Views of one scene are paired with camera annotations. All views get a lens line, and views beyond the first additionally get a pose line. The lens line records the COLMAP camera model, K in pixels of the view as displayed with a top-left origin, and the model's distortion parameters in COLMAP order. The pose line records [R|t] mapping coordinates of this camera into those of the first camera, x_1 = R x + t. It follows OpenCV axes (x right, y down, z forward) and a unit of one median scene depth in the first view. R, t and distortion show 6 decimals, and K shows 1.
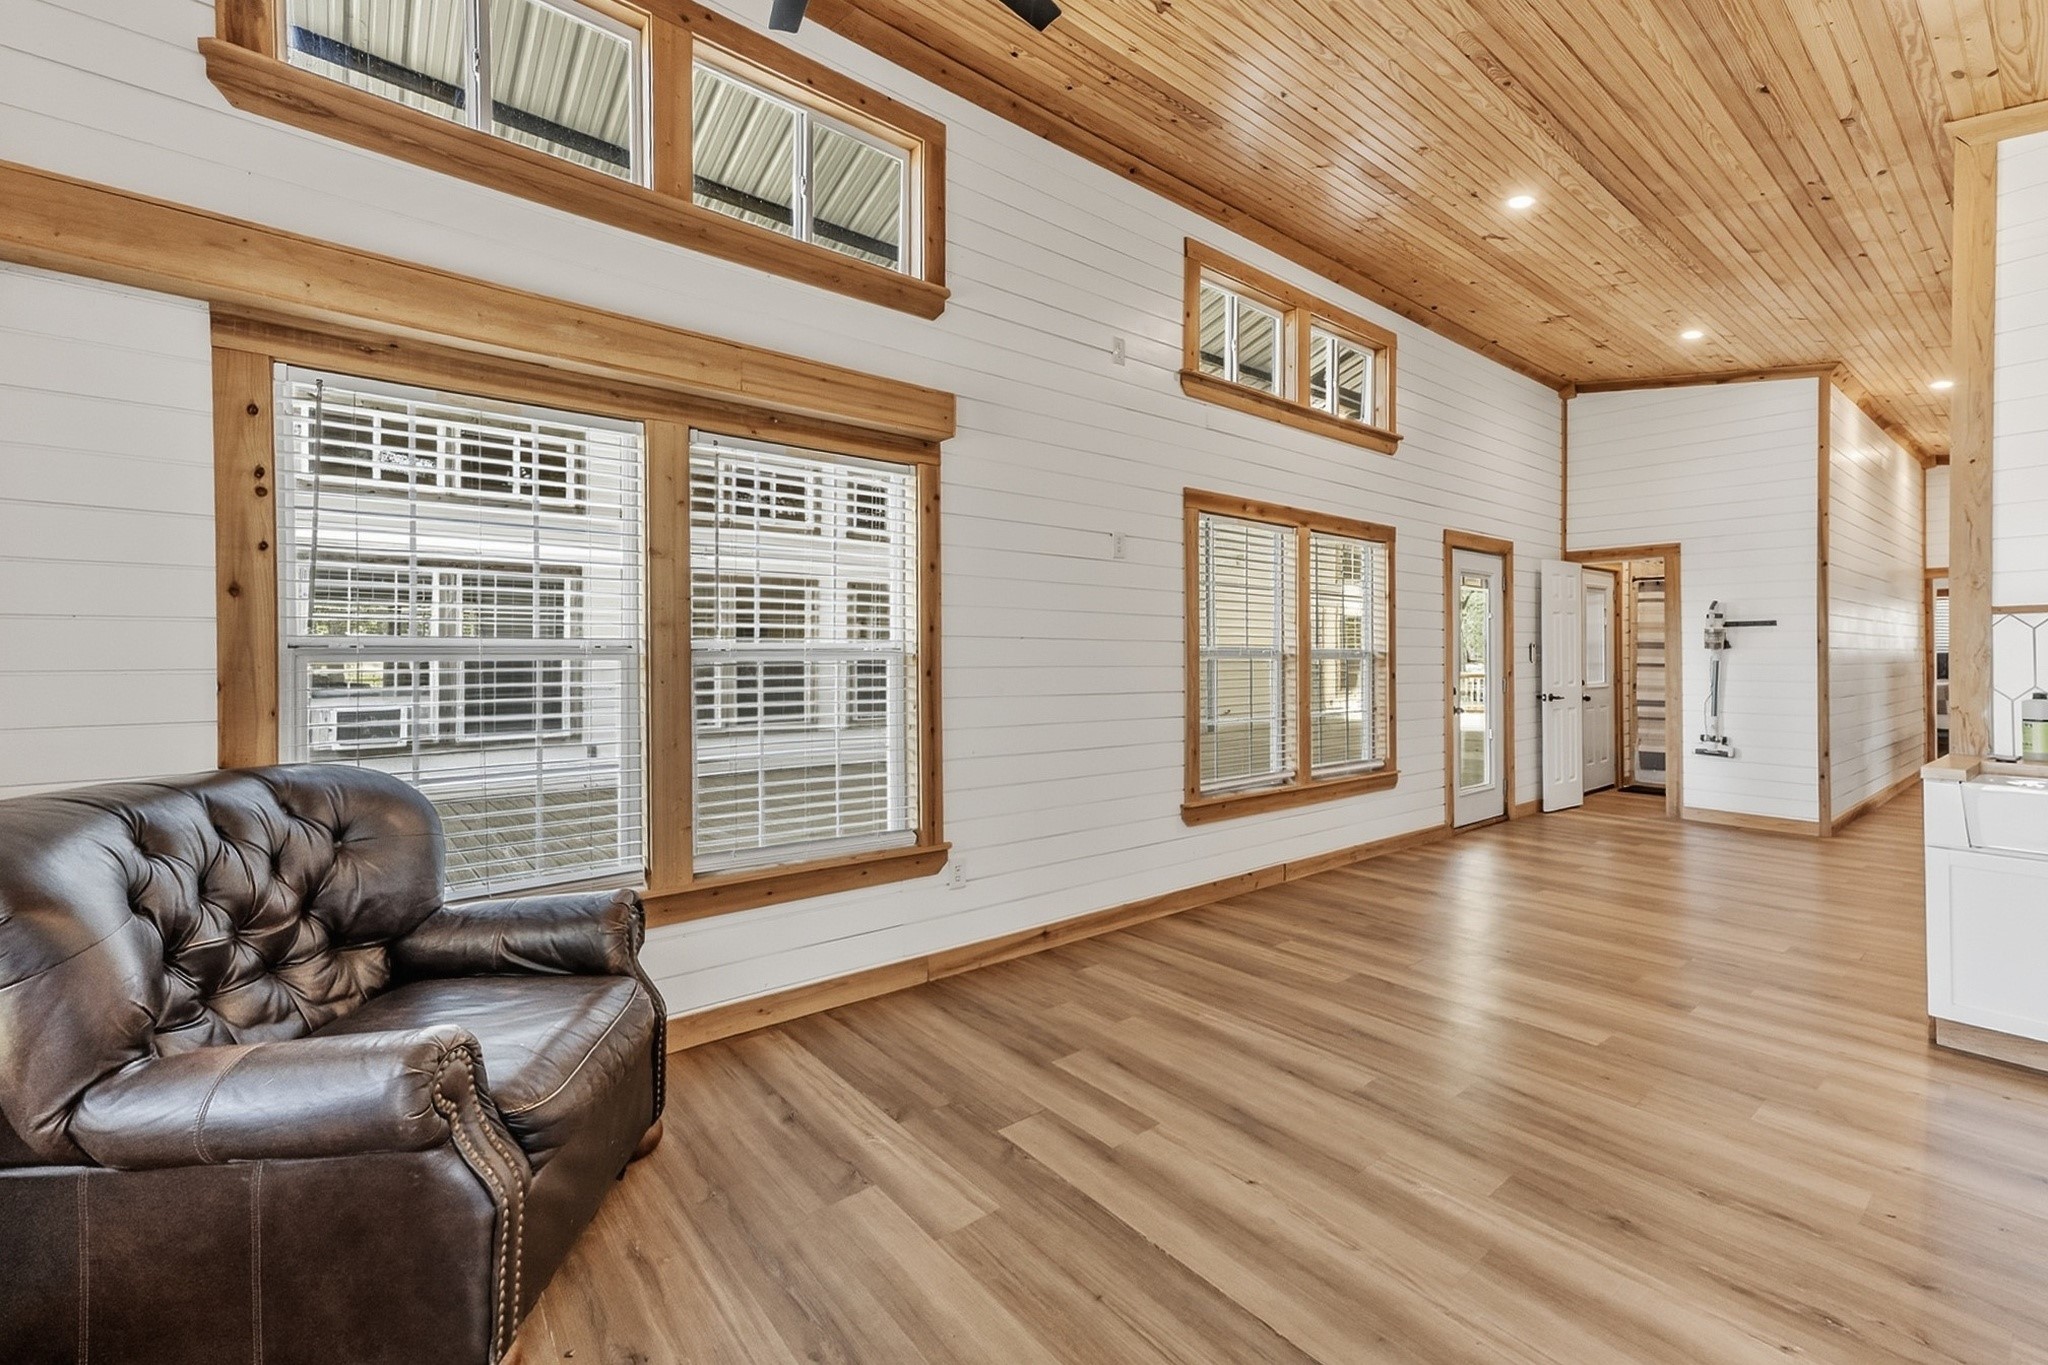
lens RADIAL K [[852.3, 0, 1021.3], [0, 852.3, 649.0], [0, 0, 1]] dist [0.019583, 0.000144]
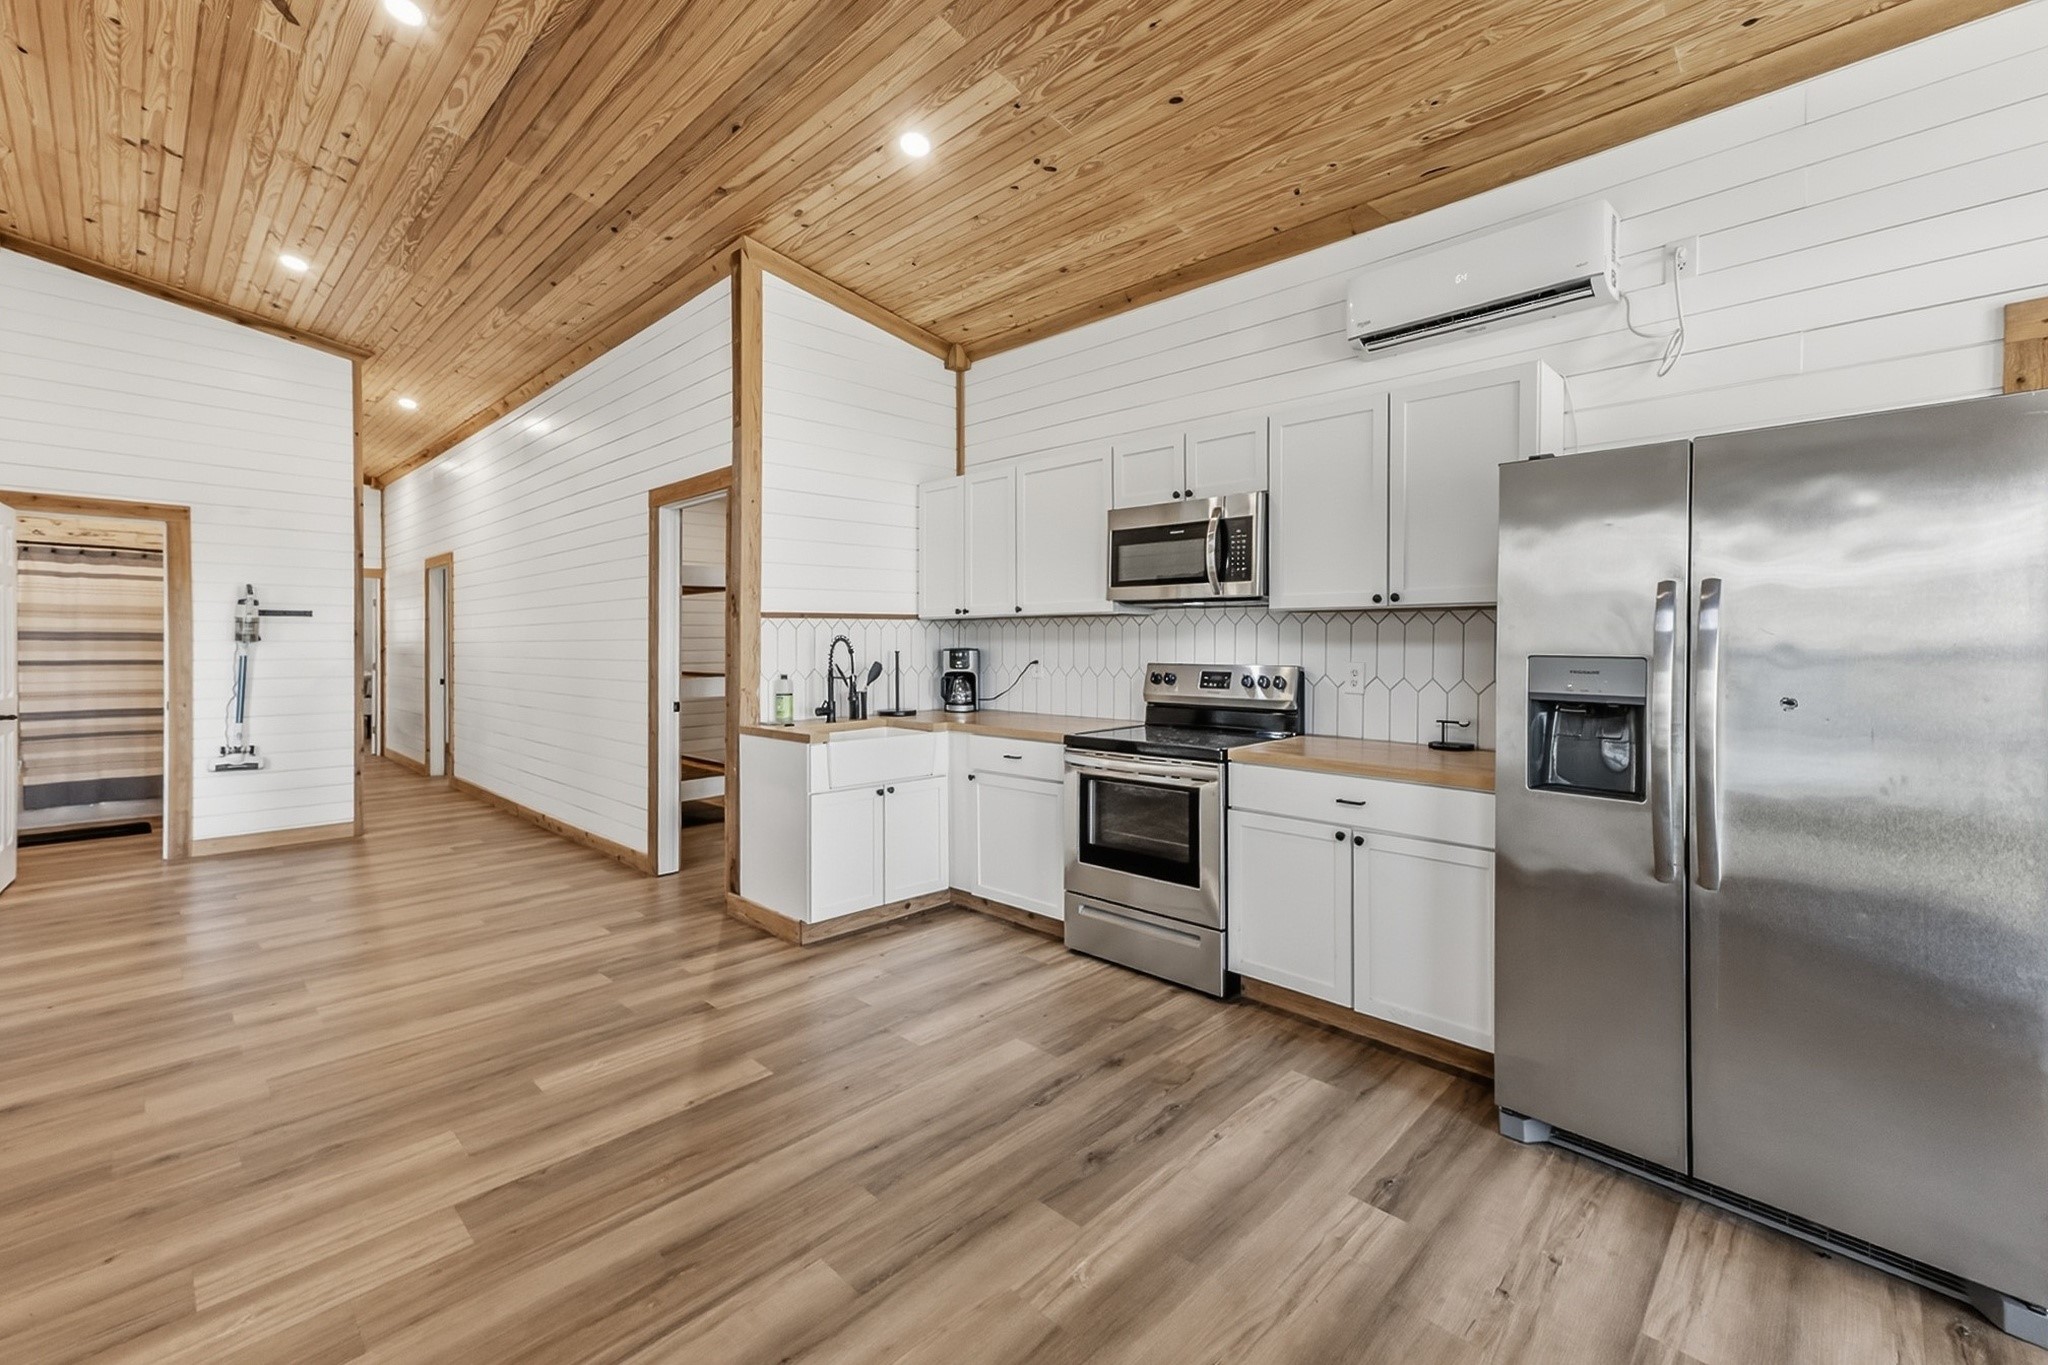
lens RADIAL K [[852.3, 0, 1021.3], [0, 852.3, 649.0], [0, 0, 1]] dist [0.019583, 0.000144]
pose [[-0.112753, -0.003040, 0.993618, -0.113604], [-0.005064, 0.999984, 0.002485, 0.001020], [-0.993610, -0.004752, -0.112766, 0.352553]]
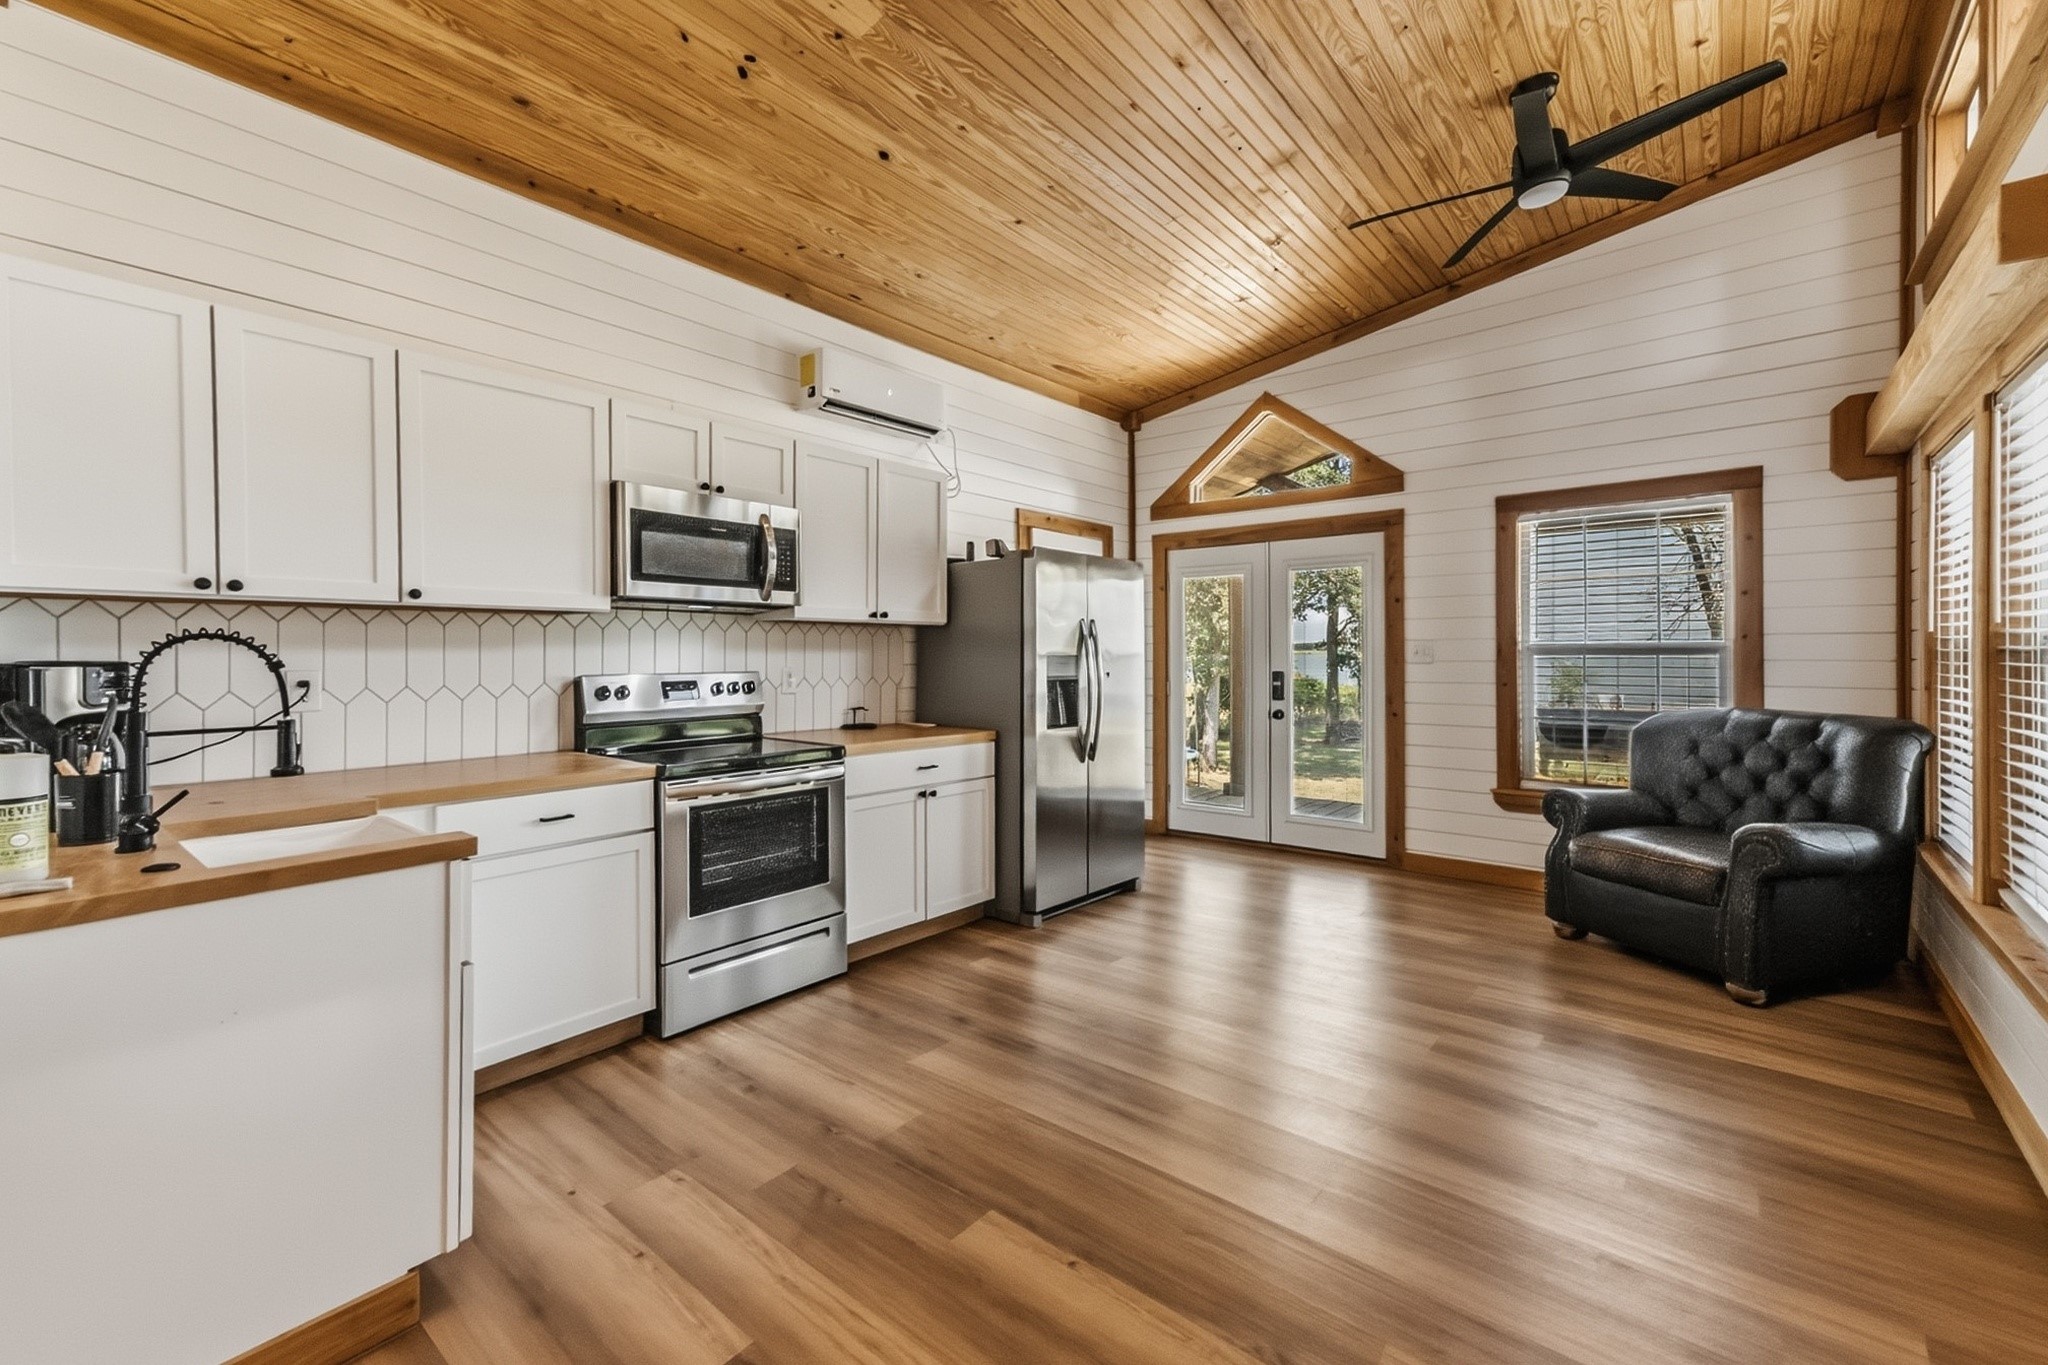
lens RADIAL K [[842.6, 0, 1022.8], [0, 842.6, 663.6], [0, 0, 1]] dist [0.018194, -0.000069]
pose [[-0.981798, 0.000056, -0.189927, 0.320018], [-0.002442, 0.999914, 0.012921, -0.000637], [0.189911, 0.013149, -0.981713, 0.703326]]
